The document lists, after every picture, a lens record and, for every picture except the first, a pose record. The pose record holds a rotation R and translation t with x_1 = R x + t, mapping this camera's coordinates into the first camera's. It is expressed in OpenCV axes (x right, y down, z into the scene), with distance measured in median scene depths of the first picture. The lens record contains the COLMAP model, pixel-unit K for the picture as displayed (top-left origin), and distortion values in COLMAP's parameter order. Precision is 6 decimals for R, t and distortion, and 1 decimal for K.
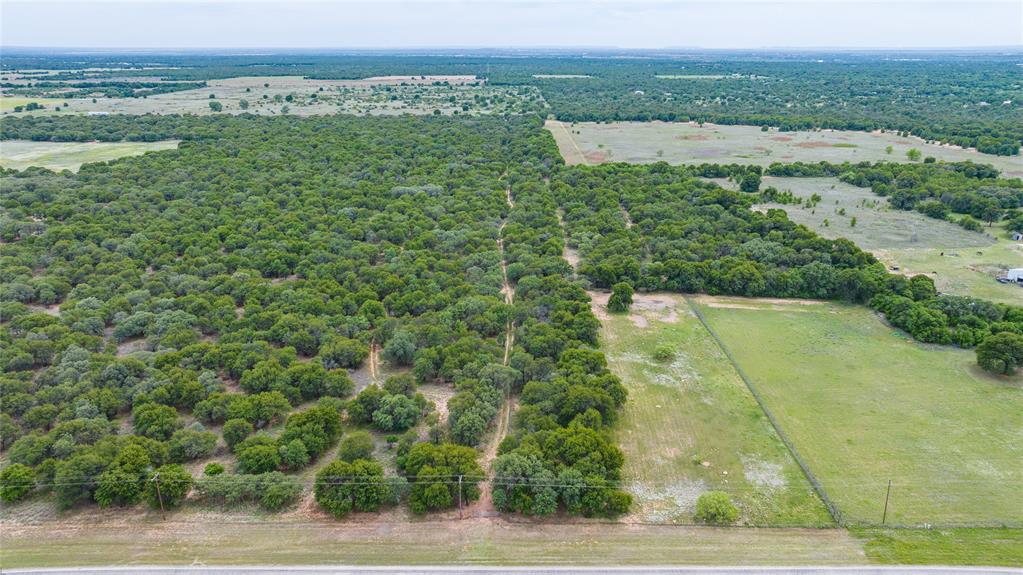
lens RADIAL K [[724.3, 0, 511.5], [0, 724.3, 287.5], [0, 0, 1]] dist [-0.019288, 0.009527]
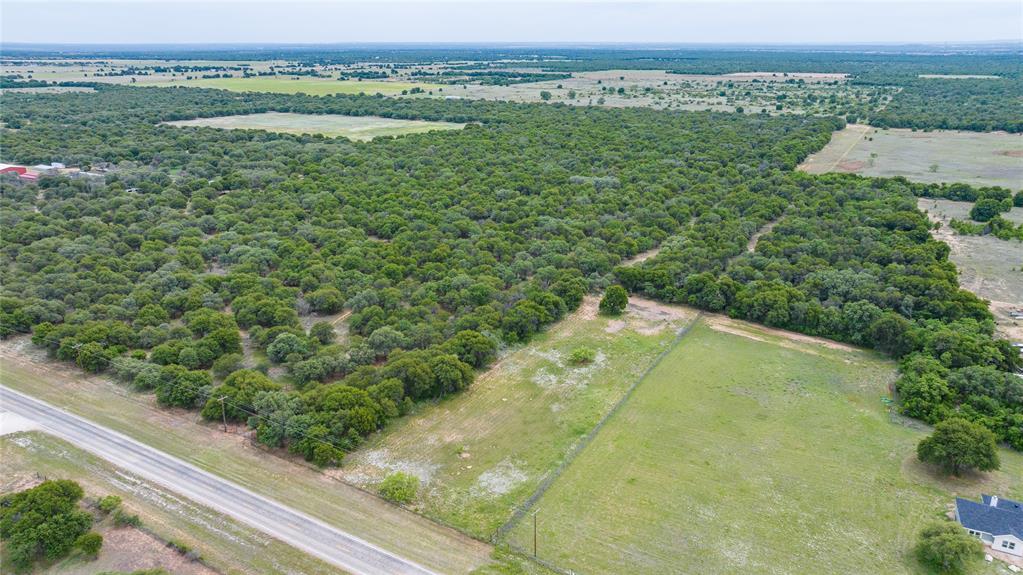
lens RADIAL K [[711.6, 0, 511.5], [0, 711.6, 287.5], [0, 0, 1]] dist [-0.021281, 0.004525]
pose [[0.864609, 0.161631, -0.475739, 0.293858], [-0.156085, 0.986402, 0.051459, -0.018877], [0.477587, 0.029764, 0.878080, 0.058344]]
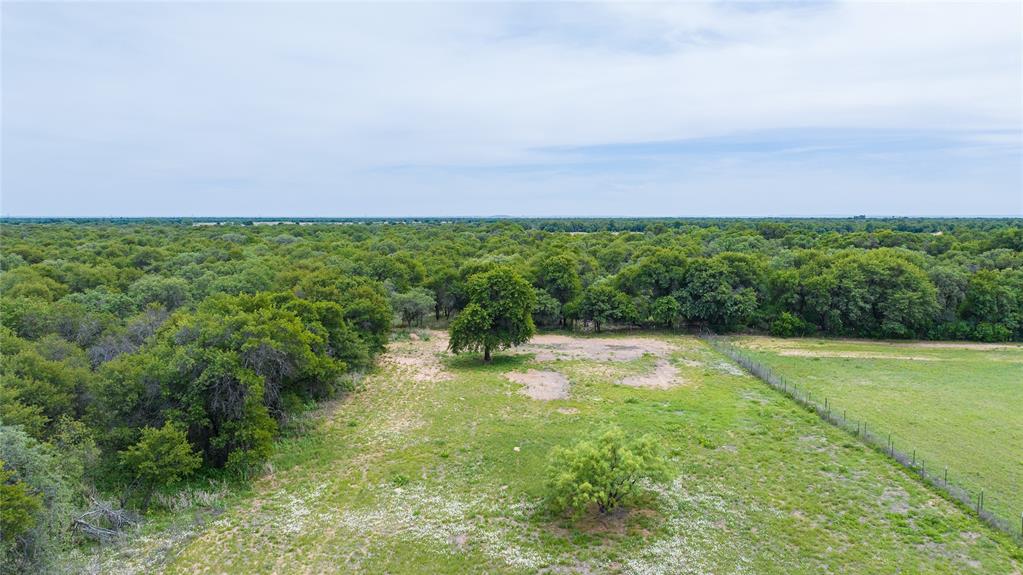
lens RADIAL K [[737.6, 0, 511.5], [0, 737.6, 287.5], [0, 0, 1]] dist [-0.011375, 0.001052]
pose [[0.999856, 0.001694, -0.016896, 0.099528], [-0.005387, 0.975250, -0.221038, 0.043034], [0.016104, 0.221098, 0.975119, 0.419928]]
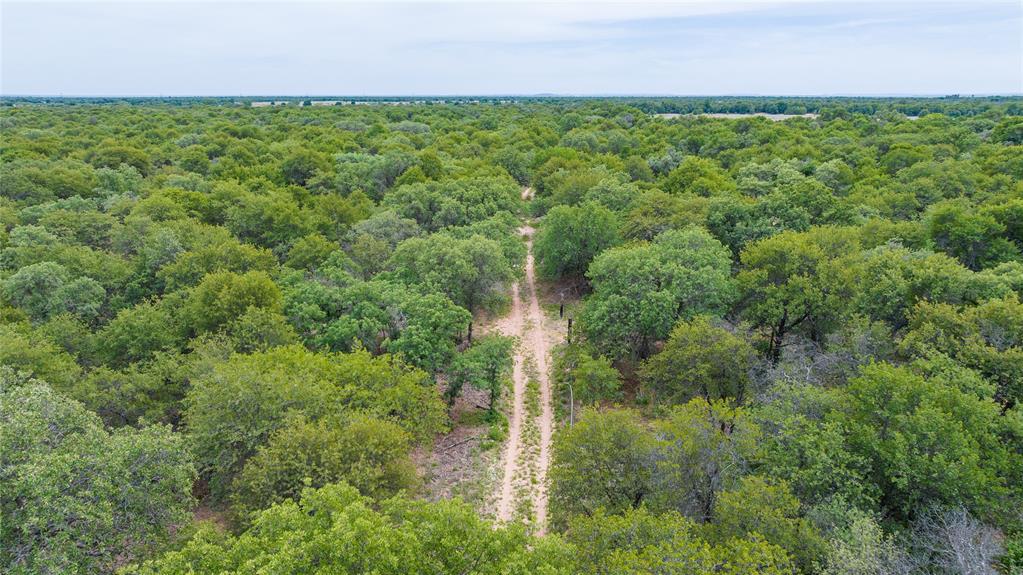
lens RADIAL K [[730.0, 0, 511.5], [0, 730.0, 287.5], [0, 0, 1]] dist [-0.011437, -0.004401]
pose [[0.997119, 0.018804, -0.073490, 0.002328], [-0.023245, 0.997925, -0.060044, 0.004168], [0.072209, 0.061579, 0.995487, 0.530604]]
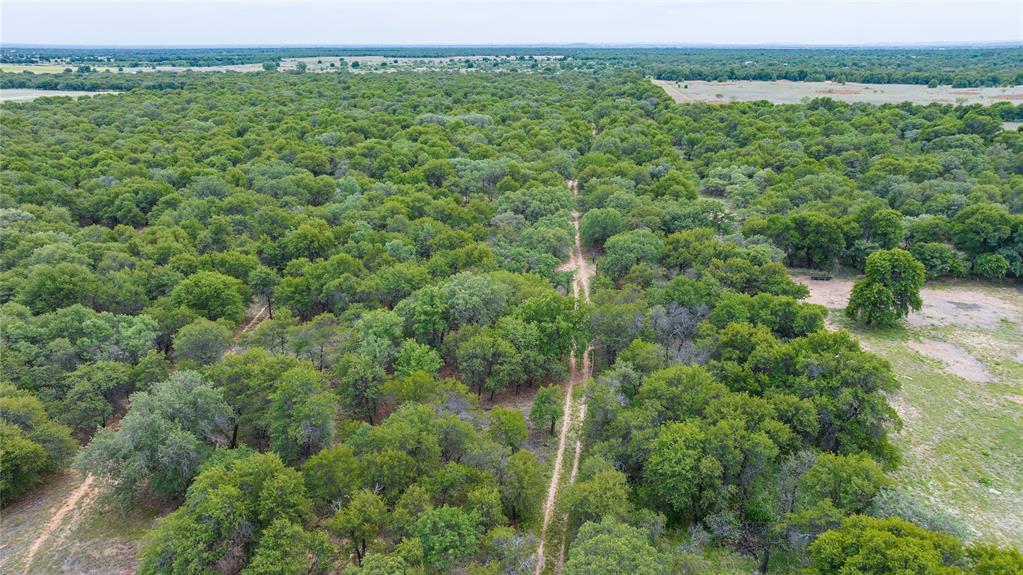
lens RADIAL K [[722.5, 0, 511.5], [0, 722.5, 287.5], [0, 0, 1]] dist [-0.018401, 0.003789]
pose [[0.992733, 0.036540, -0.114659, 0.002695], [-0.035808, 0.999323, 0.008439, 0.009633], [0.114890, -0.004272, 0.993369, 0.374217]]
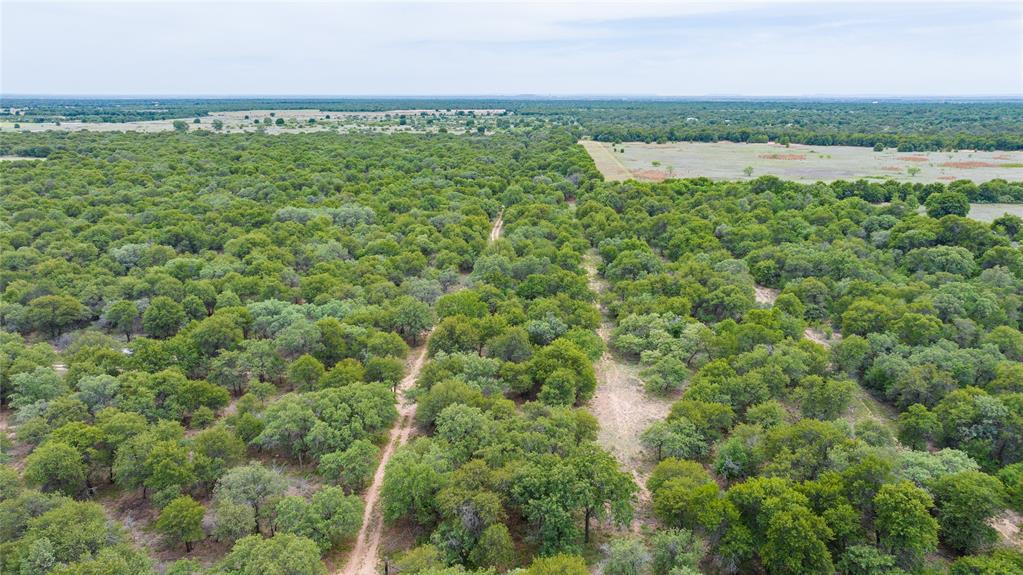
lens RADIAL K [[733.2, 0, 511.5], [0, 733.2, 287.5], [0, 0, 1]] dist [0.000137, -0.042545]
pose [[0.998650, 0.014493, -0.049891, 0.036785], [-0.017599, 0.997896, -0.062400, -0.052813], [0.048882, 0.063194, 0.996803, 0.501557]]
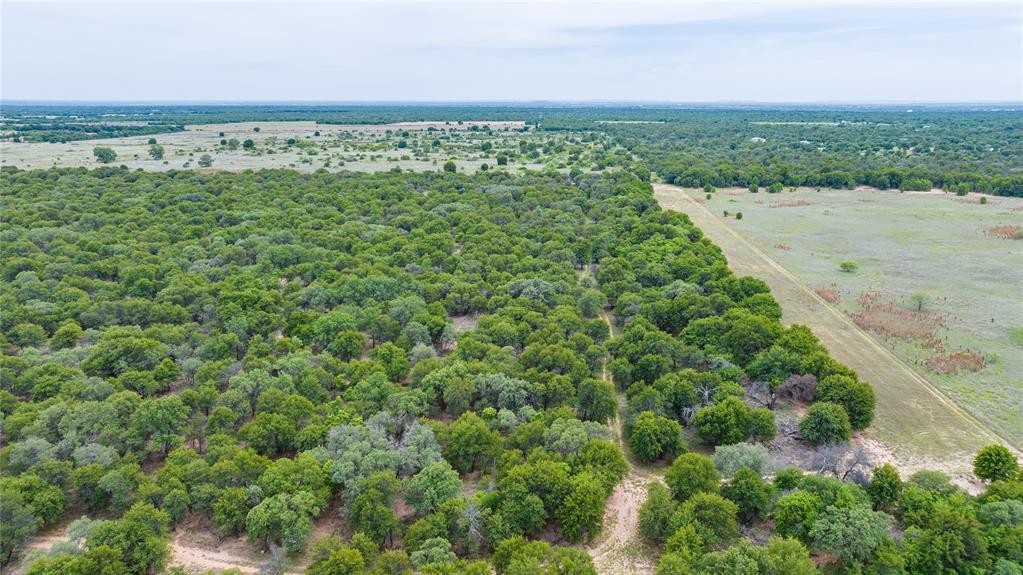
lens RADIAL K [[737.6, 0, 511.5], [0, 737.6, 287.5], [0, 0, 1]] dist [-0.011375, 0.001052]
pose [[0.997609, 0.017691, -0.066806, -0.033479], [-0.022448, 0.997213, -0.071147, -0.257342], [0.065361, 0.072477, 0.995226, 1.033245]]
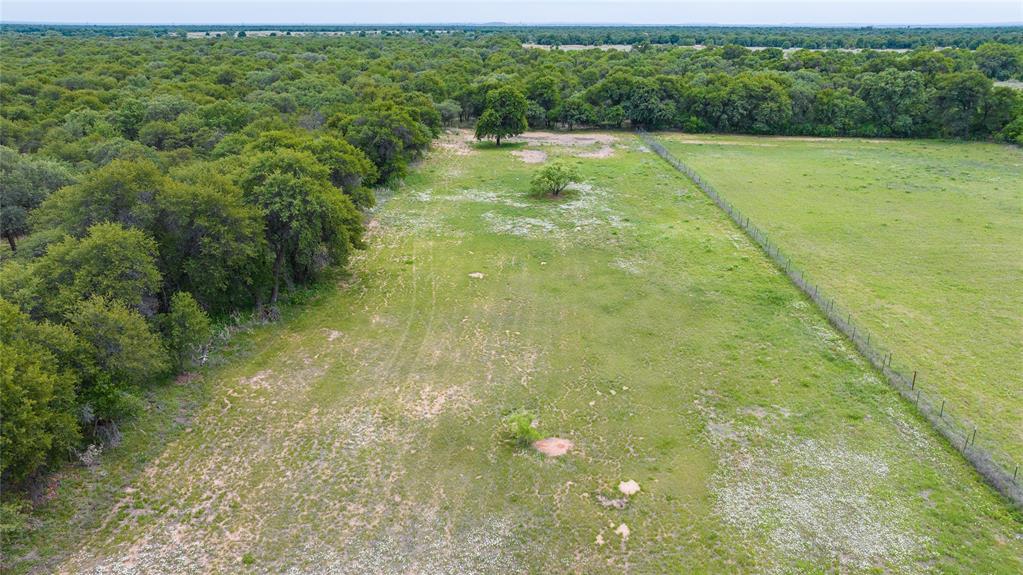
lens RADIAL K [[745.3, 0, 511.5], [0, 745.3, 287.5], [0, 0, 1]] dist [-0.019214, 0.005805]
pose [[0.999915, 0.006453, -0.011304, 0.099550], [-0.006204, 0.999740, 0.021957, 0.072505], [0.011442, -0.021885, 0.999695, 0.294335]]
